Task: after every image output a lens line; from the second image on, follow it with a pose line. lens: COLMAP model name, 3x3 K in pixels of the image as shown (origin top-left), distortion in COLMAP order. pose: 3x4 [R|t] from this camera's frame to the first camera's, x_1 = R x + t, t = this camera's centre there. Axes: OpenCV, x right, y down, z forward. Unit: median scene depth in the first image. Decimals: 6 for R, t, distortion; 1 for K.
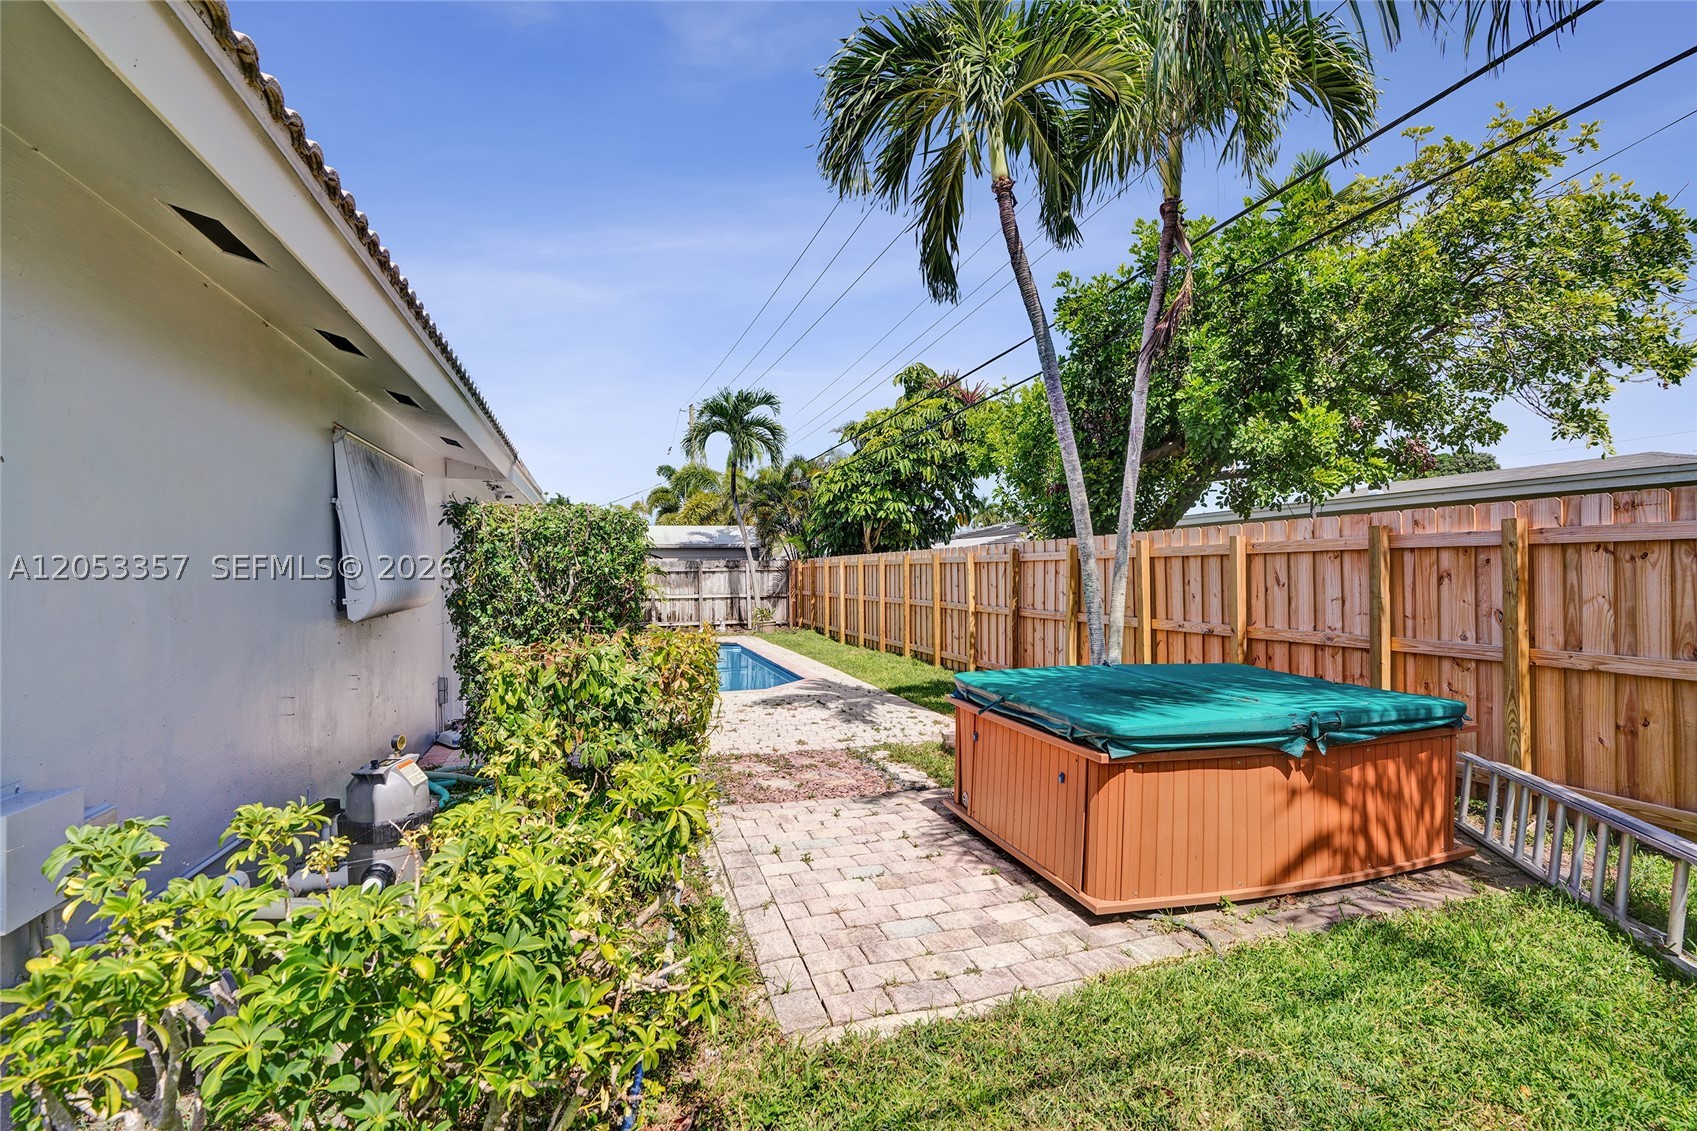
lens RADIAL K [[781.3, 0, 844.9], [0, 781.3, 576.3], [0, 0, 1]] dist [-0.037902, 0.009645]
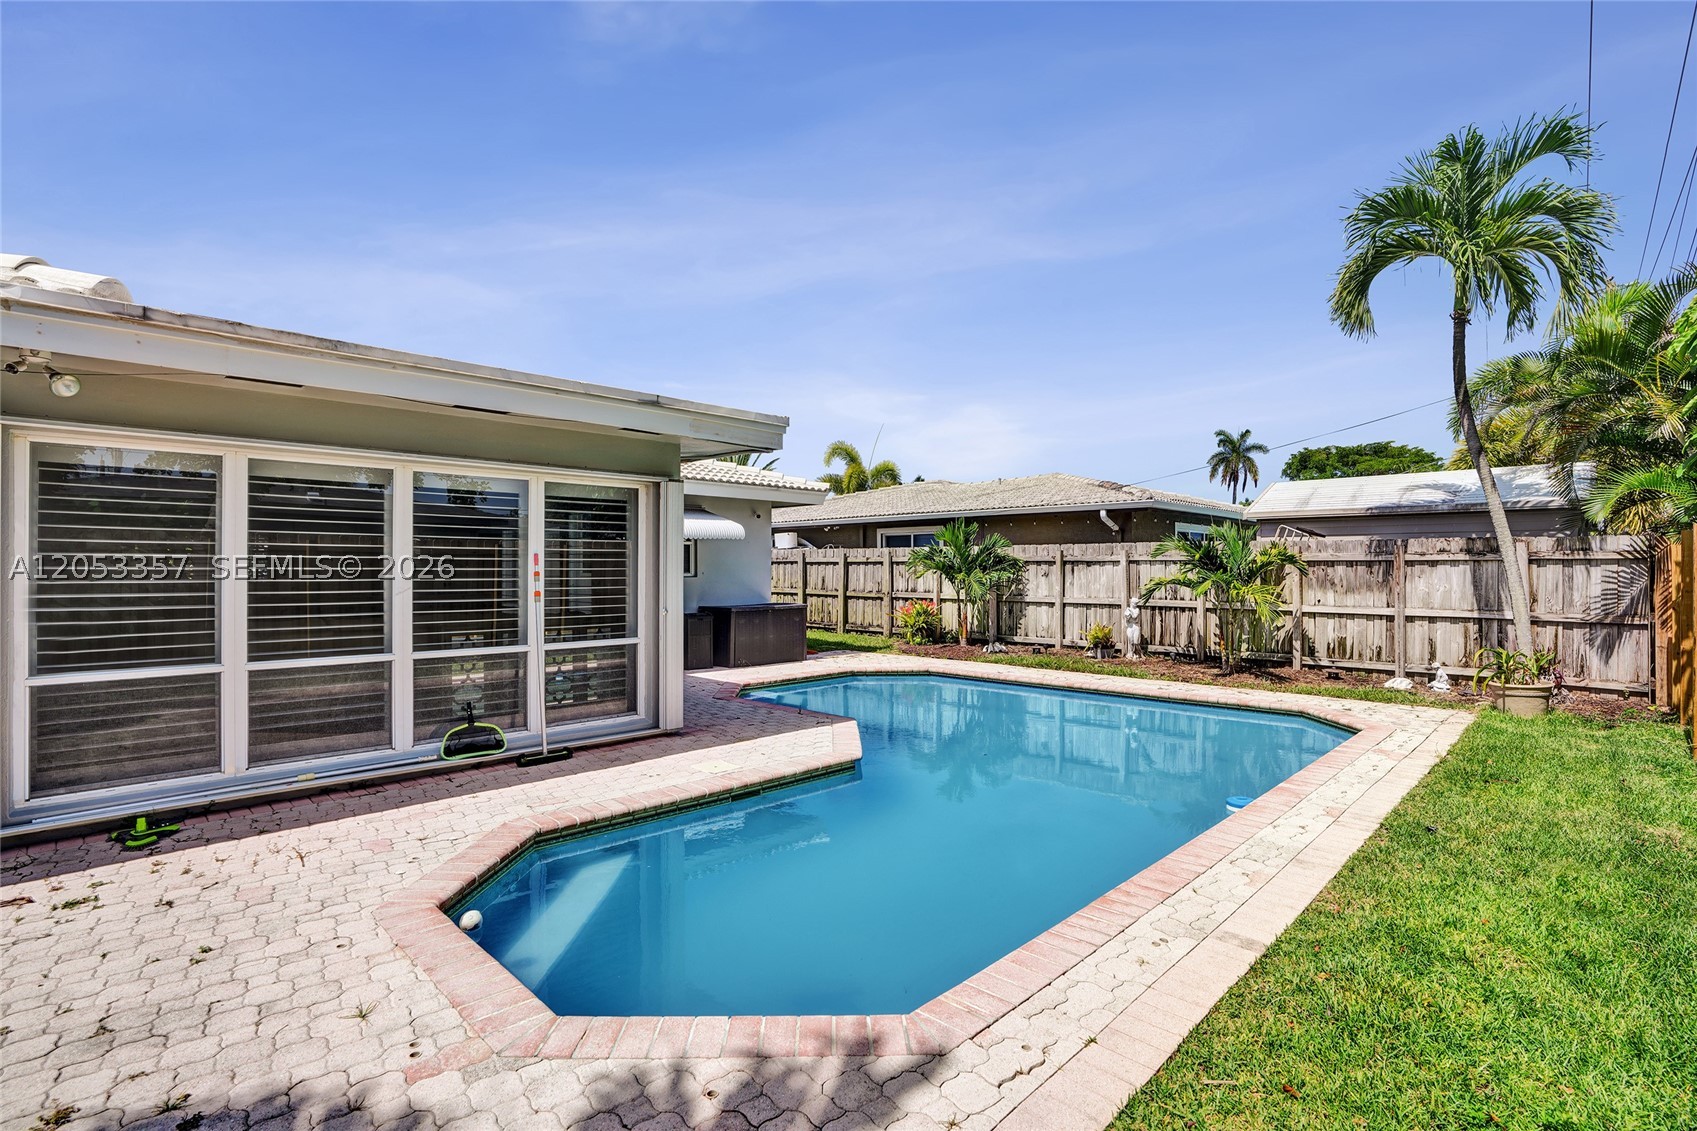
lens RADIAL K [[781.3, 0, 843.7], [0, 781.3, 570.6], [0, 0, 1]] dist [-0.037902, 0.009645]
pose [[0.469966, 0.011238, -0.882613, 0.076015], [-0.008256, 0.999931, 0.008335, -0.001835], [0.882646, 0.003370, 0.470026, 0.471846]]
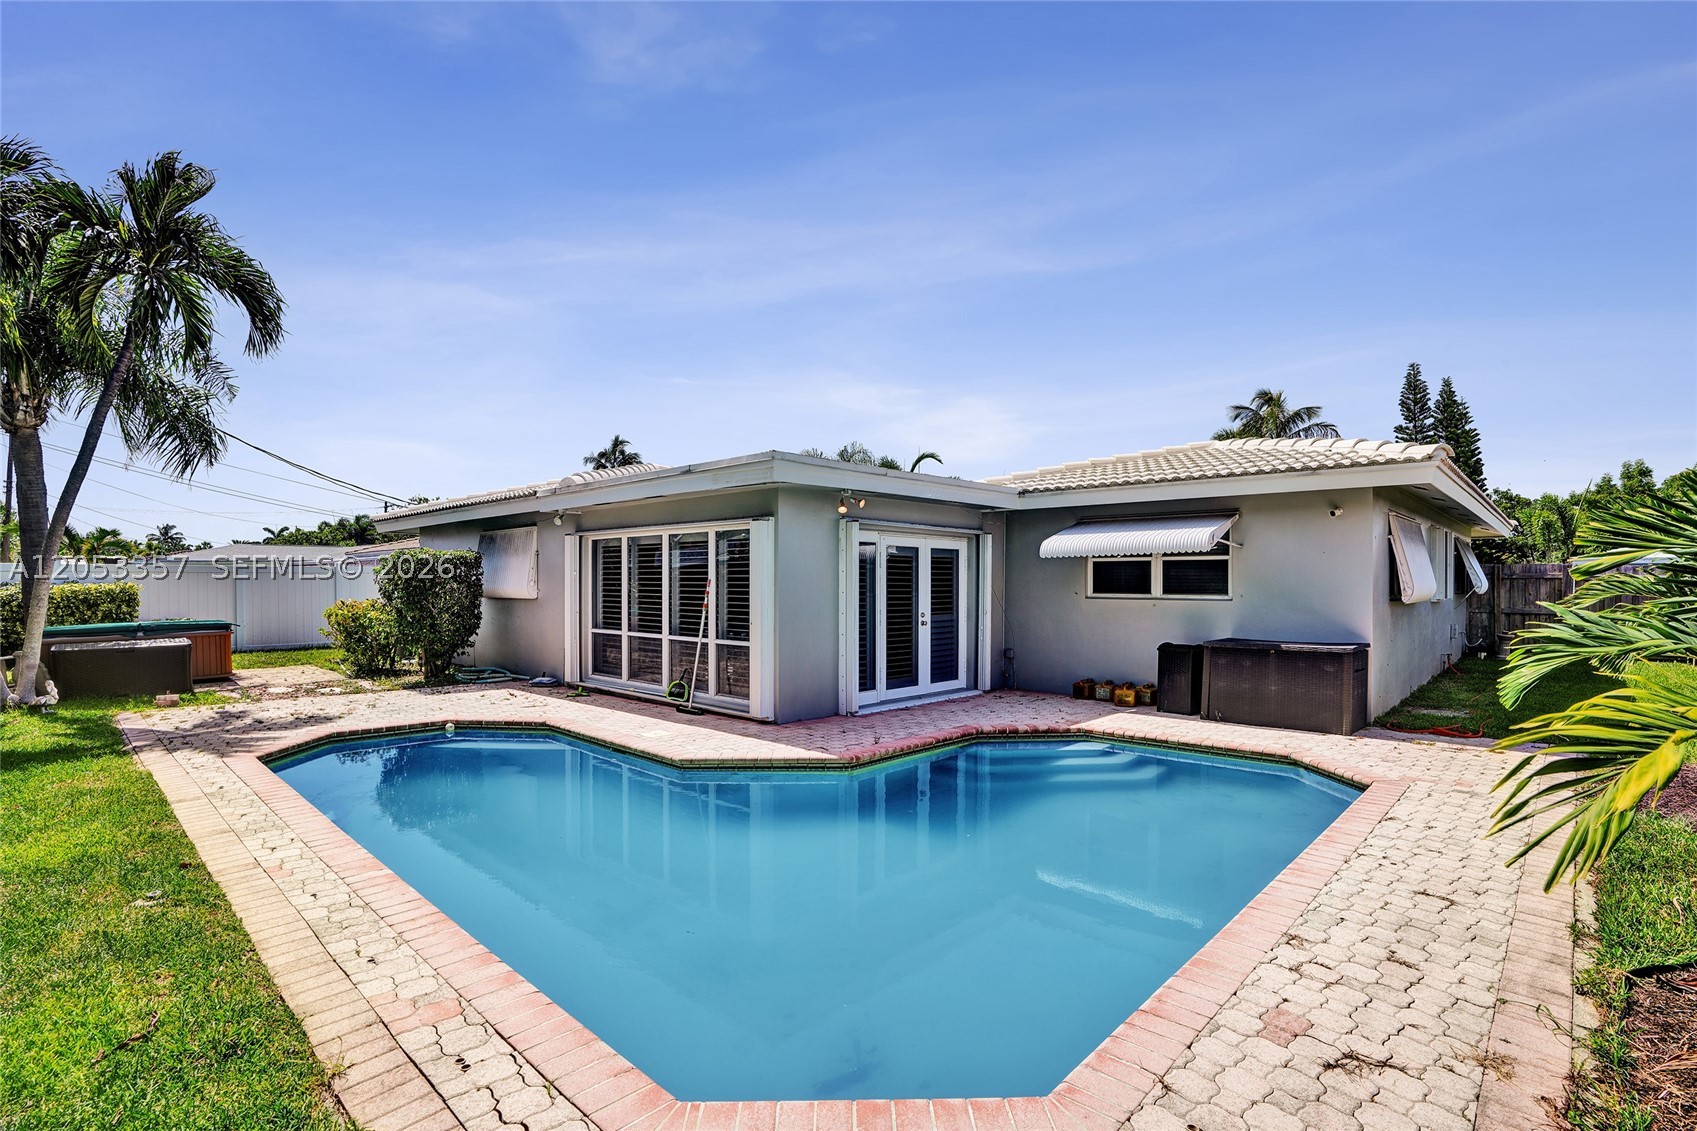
lens RADIAL K [[781.3, 0, 845.7], [0, 781.3, 576.2], [0, 0, 1]] dist [-0.037902, 0.009645]
pose [[-0.865887, -0.000804, -0.500240, -0.090692], [0.003836, 0.999959, -0.008247, -0.002447], [0.500226, -0.009060, -0.865848, 0.969168]]
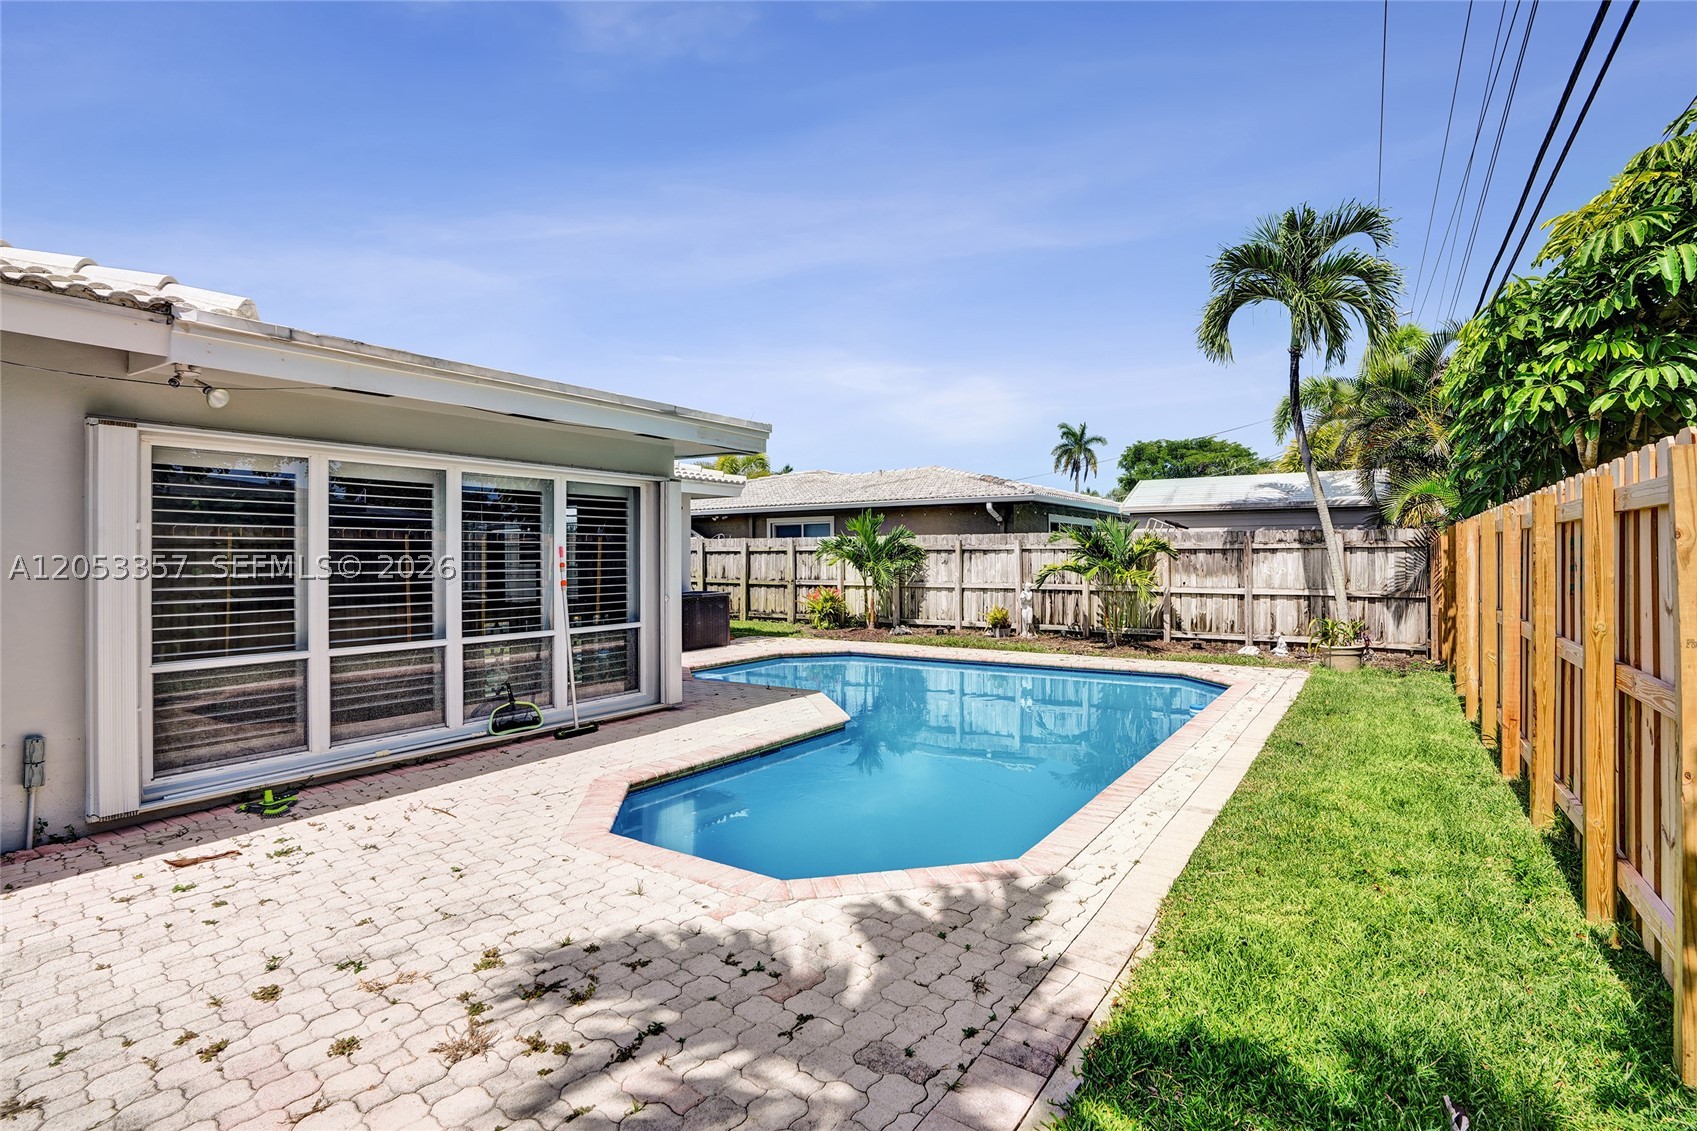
lens RADIAL K [[812.4, 0, 832.1], [0, 812.4, 564.0], [0, 0, 1]] dist [-0.037744, -0.002022]
pose [[0.621141, 0.012861, -0.783593, 0.095367], [-0.003407, 0.999900, 0.013710, -0.002663], [0.783691, -0.005846, 0.621123, 0.382403]]
